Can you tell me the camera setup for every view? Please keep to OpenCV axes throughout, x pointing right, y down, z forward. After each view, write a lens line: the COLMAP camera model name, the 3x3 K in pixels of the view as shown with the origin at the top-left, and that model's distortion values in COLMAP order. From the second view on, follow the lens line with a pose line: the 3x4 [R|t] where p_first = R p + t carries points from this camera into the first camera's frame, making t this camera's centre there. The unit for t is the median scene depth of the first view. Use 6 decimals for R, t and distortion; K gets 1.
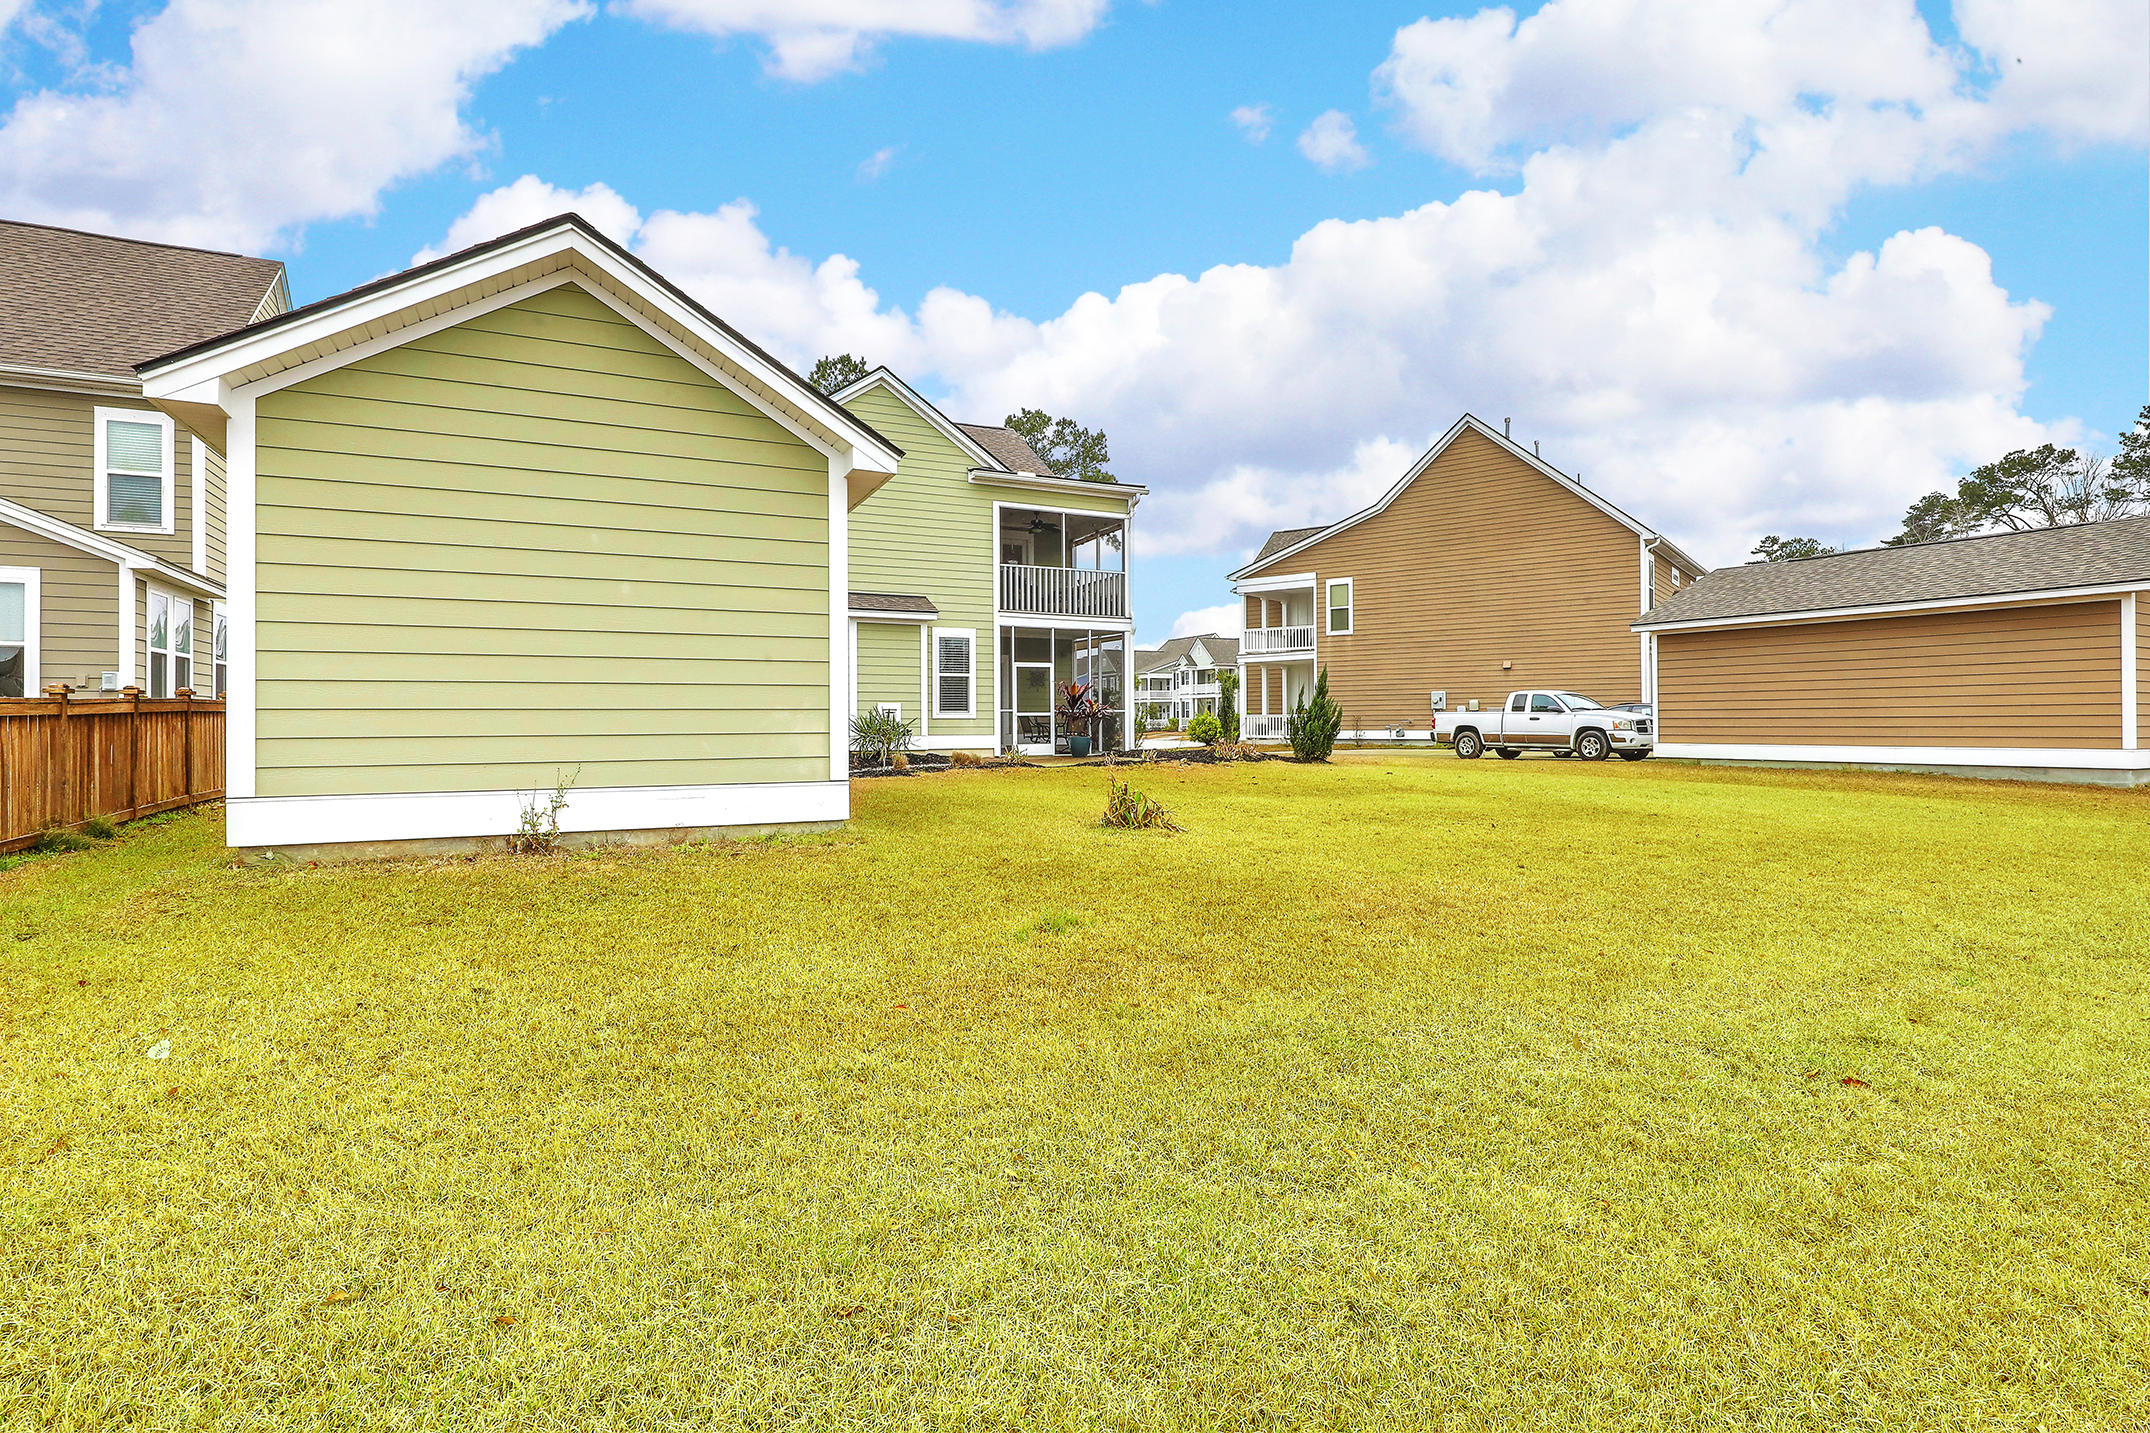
lens RADIAL K [[1061.8, 0, 1084.4], [0, 1061.8, 727.4], [0, 0, 1]] dist [0.003613, -0.002652]
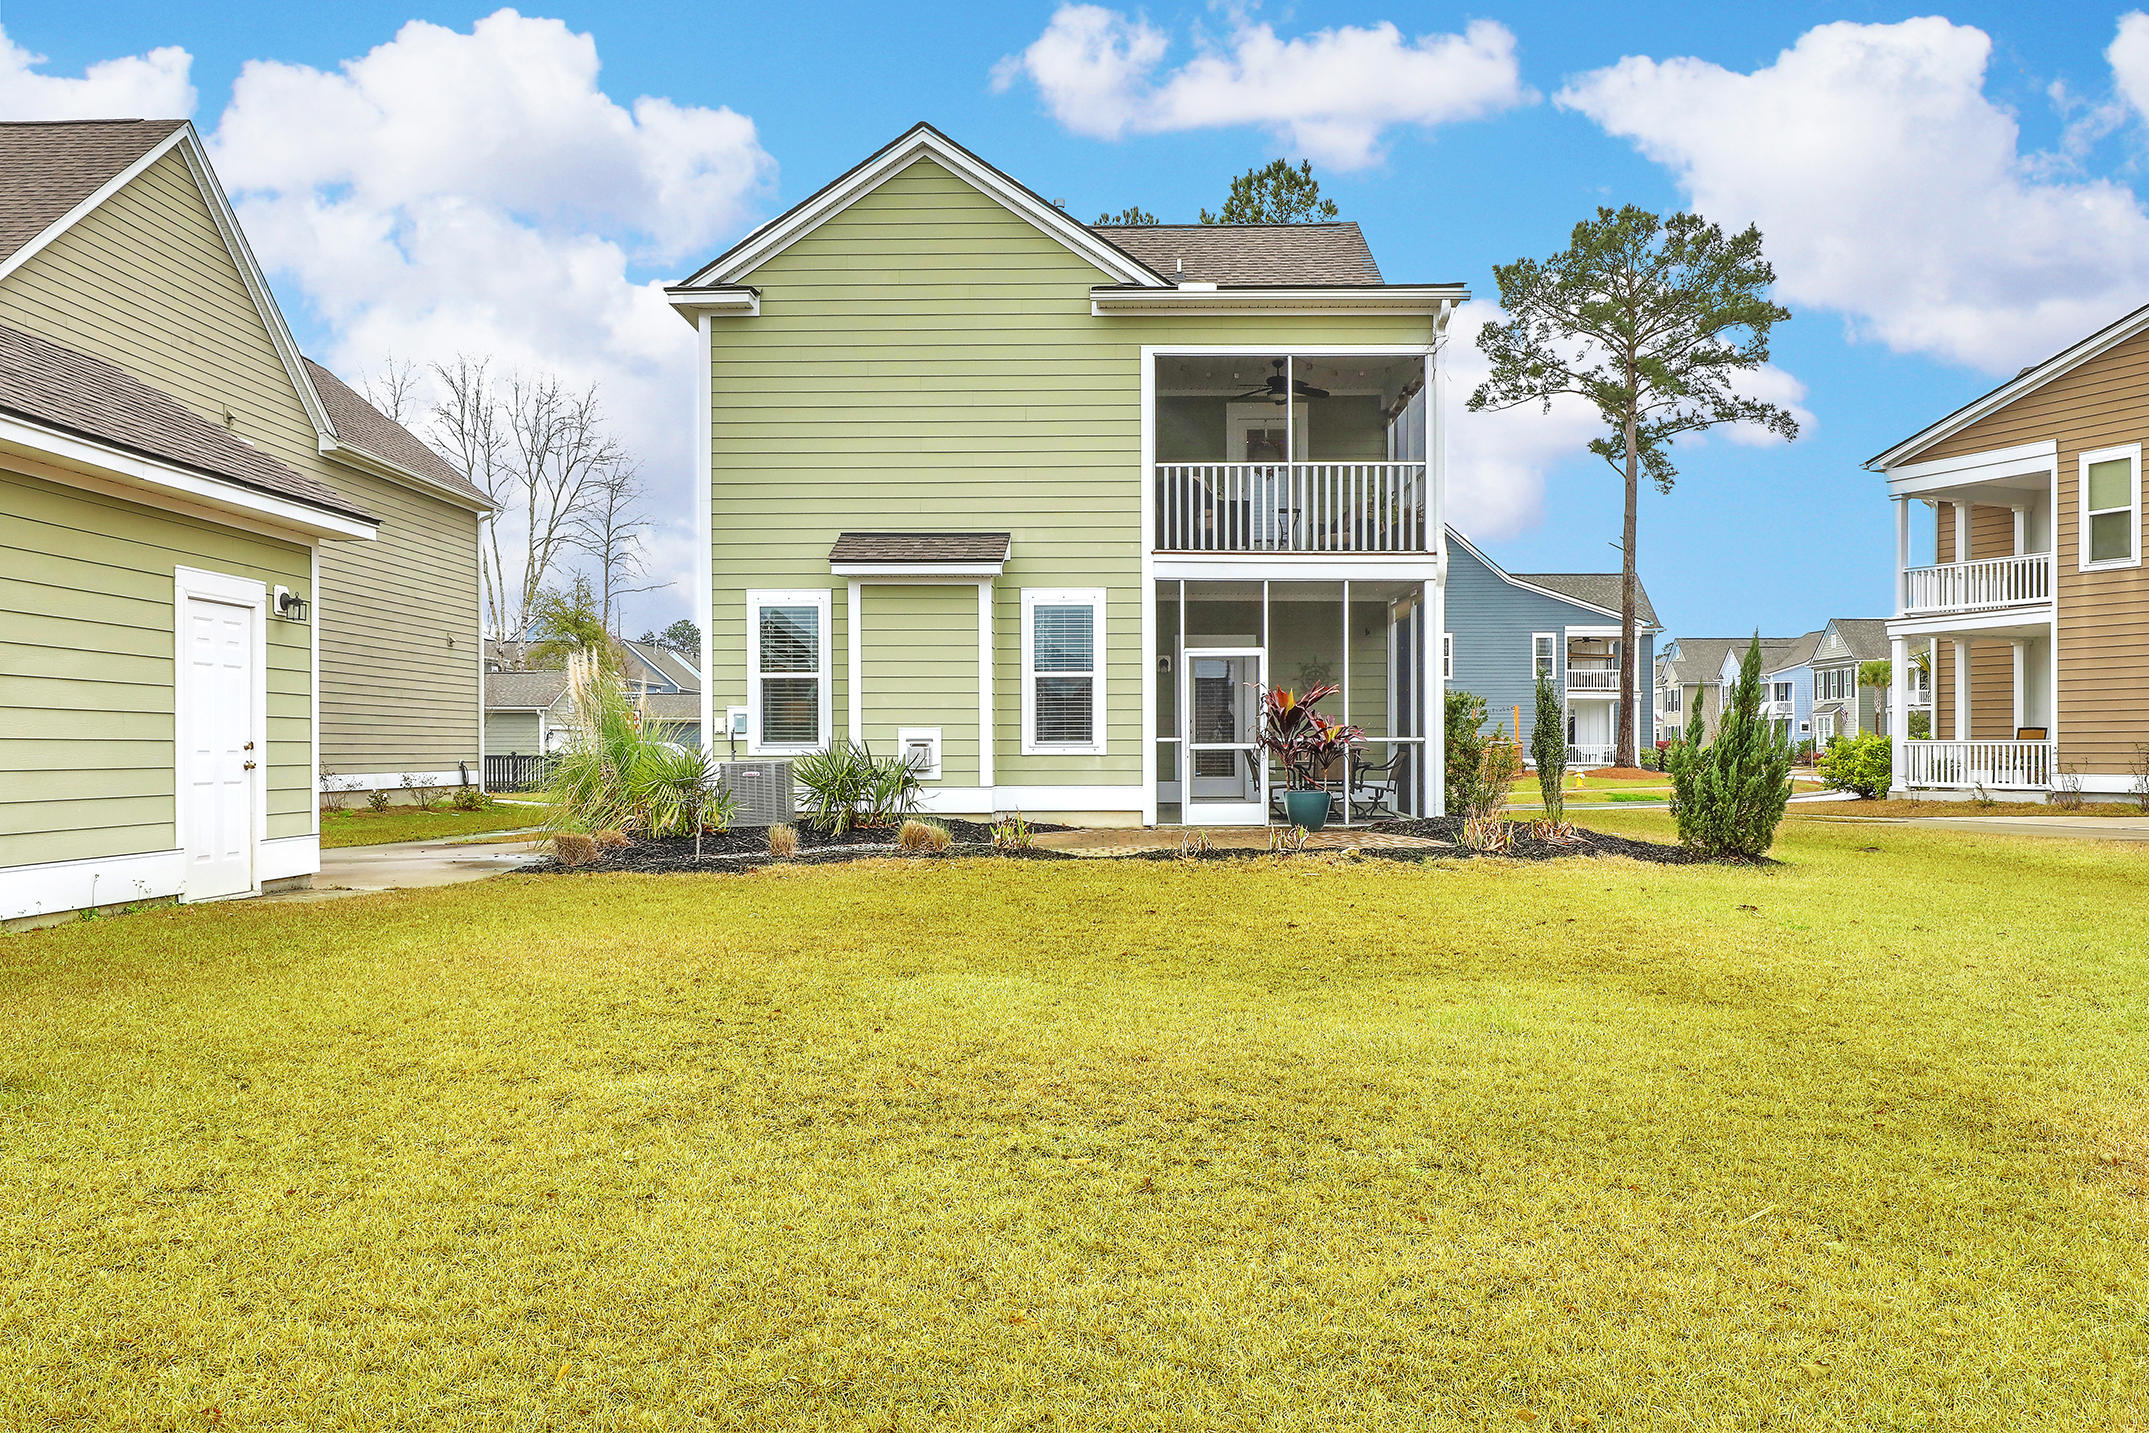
lens RADIAL K [[1631.1, 0, 1062.4], [0, 1631.1, 718.9], [0, 0, 1]] dist [-0.004877, -0.011288]
pose [[0.891165, -0.007707, -0.453614, 0.246223], [-0.002107, 0.999775, -0.021126, -0.009150], [0.453675, 0.019783, 0.890948, 0.257507]]
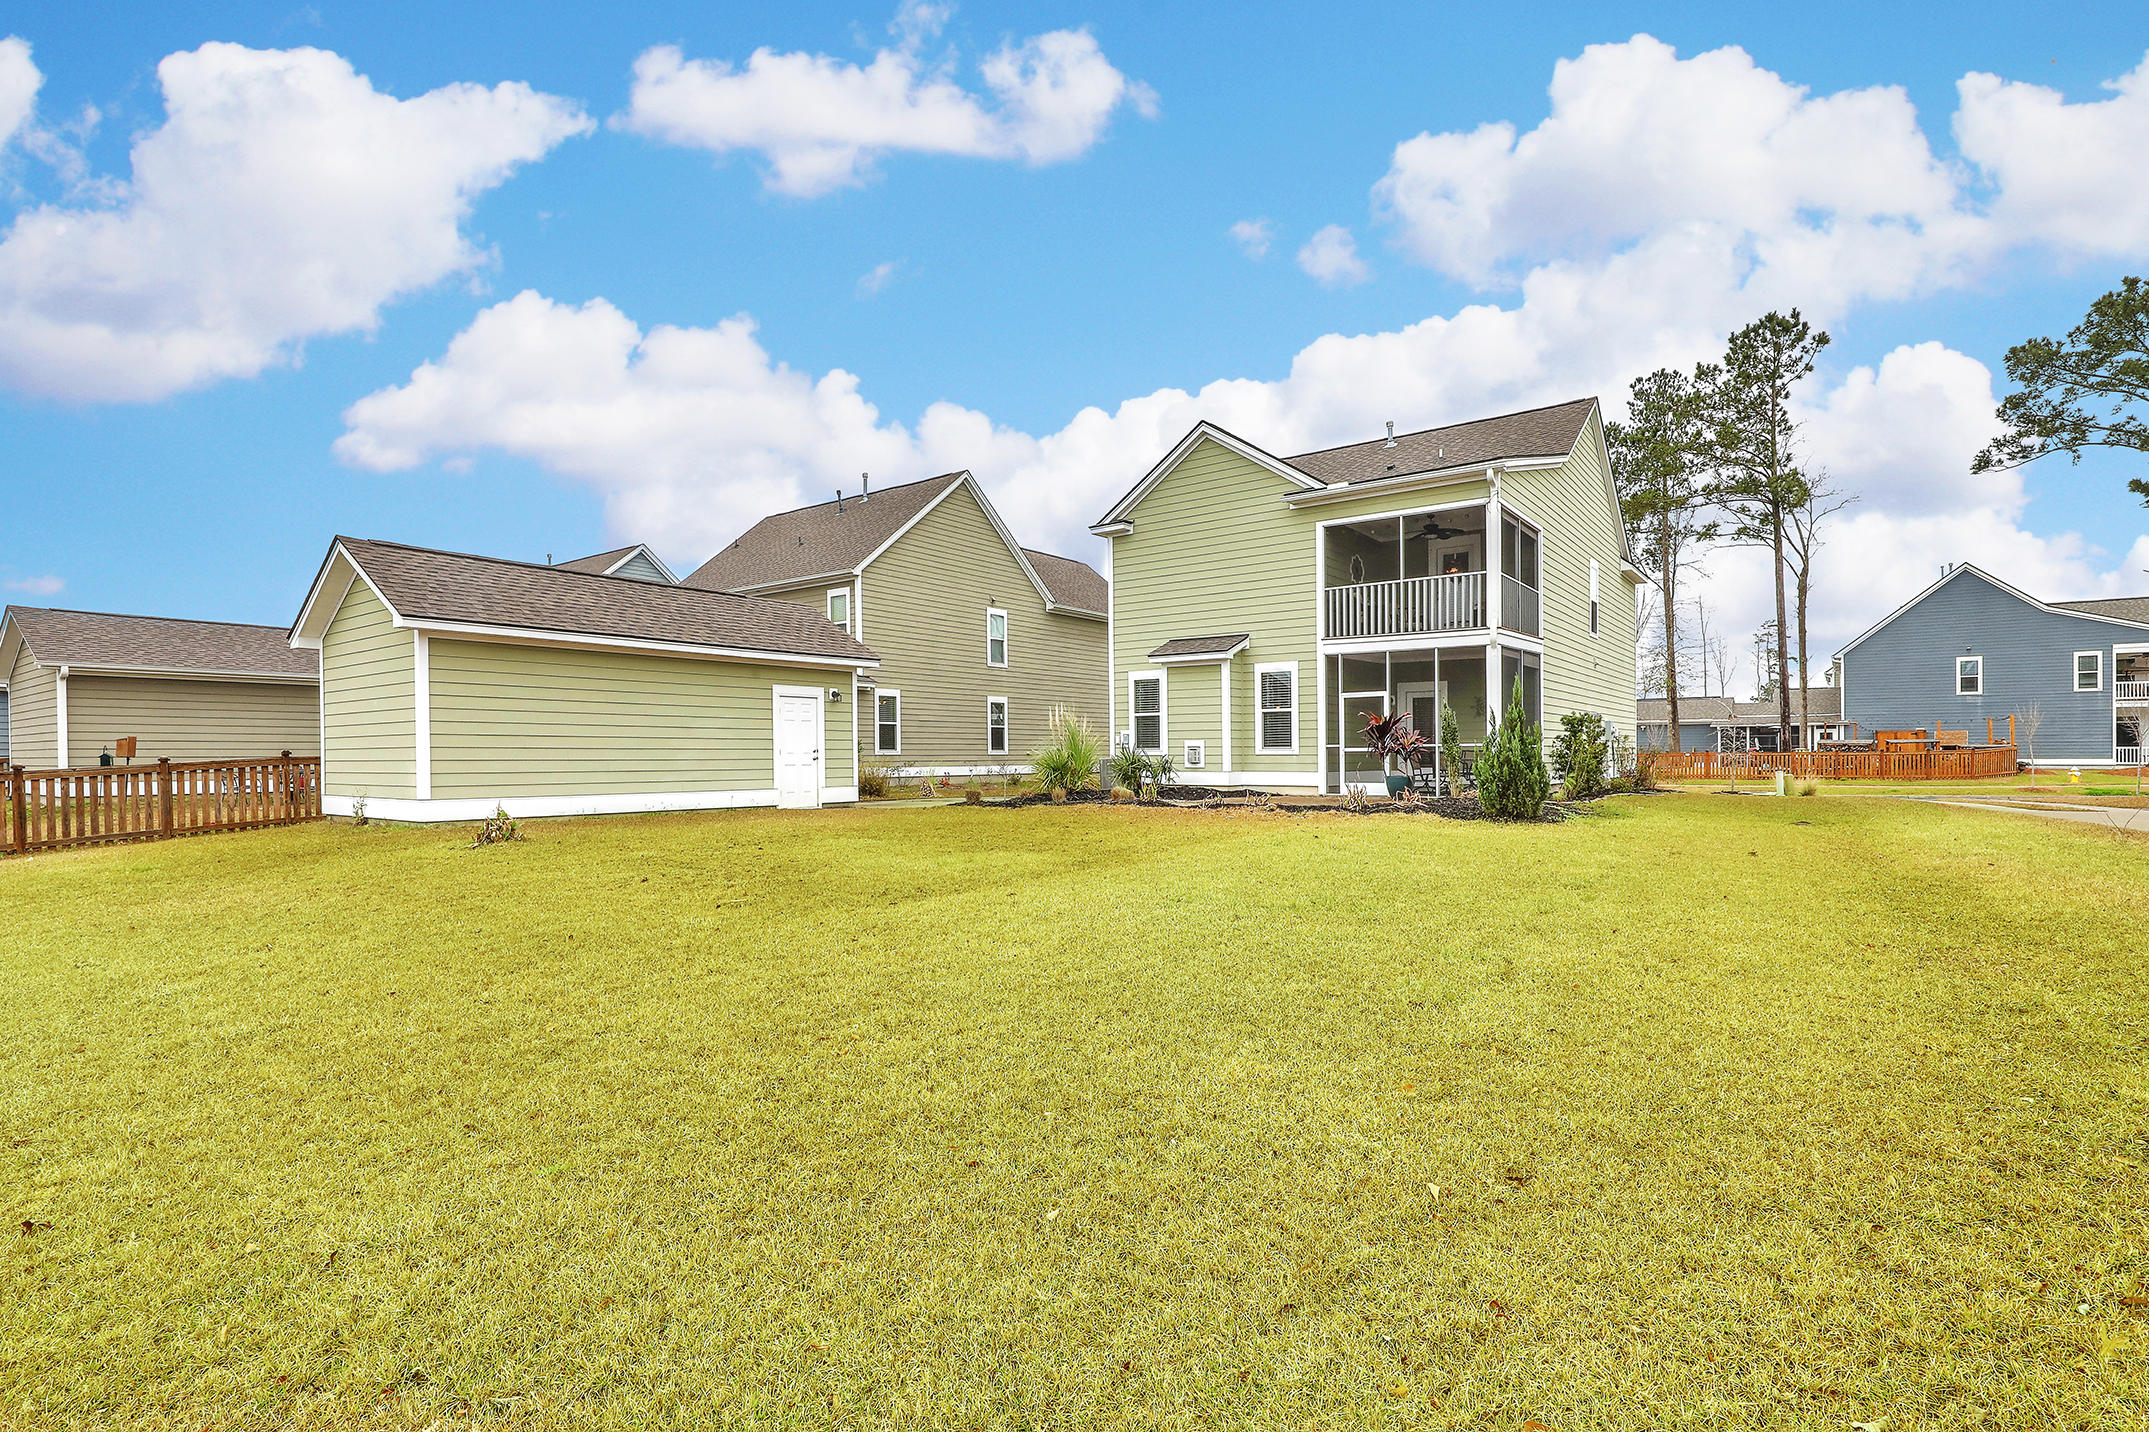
lens RADIAL K [[996.7, 0, 1053.2], [0, 996.7, 735.9], [0, 0, 1]] dist [-0.007273, -0.000181]
pose [[0.442255, -0.014857, -0.896766, 0.591792], [-0.001921, 0.999845, -0.017512, -0.009283], [0.896887, 0.009467, 0.442158, 0.403806]]
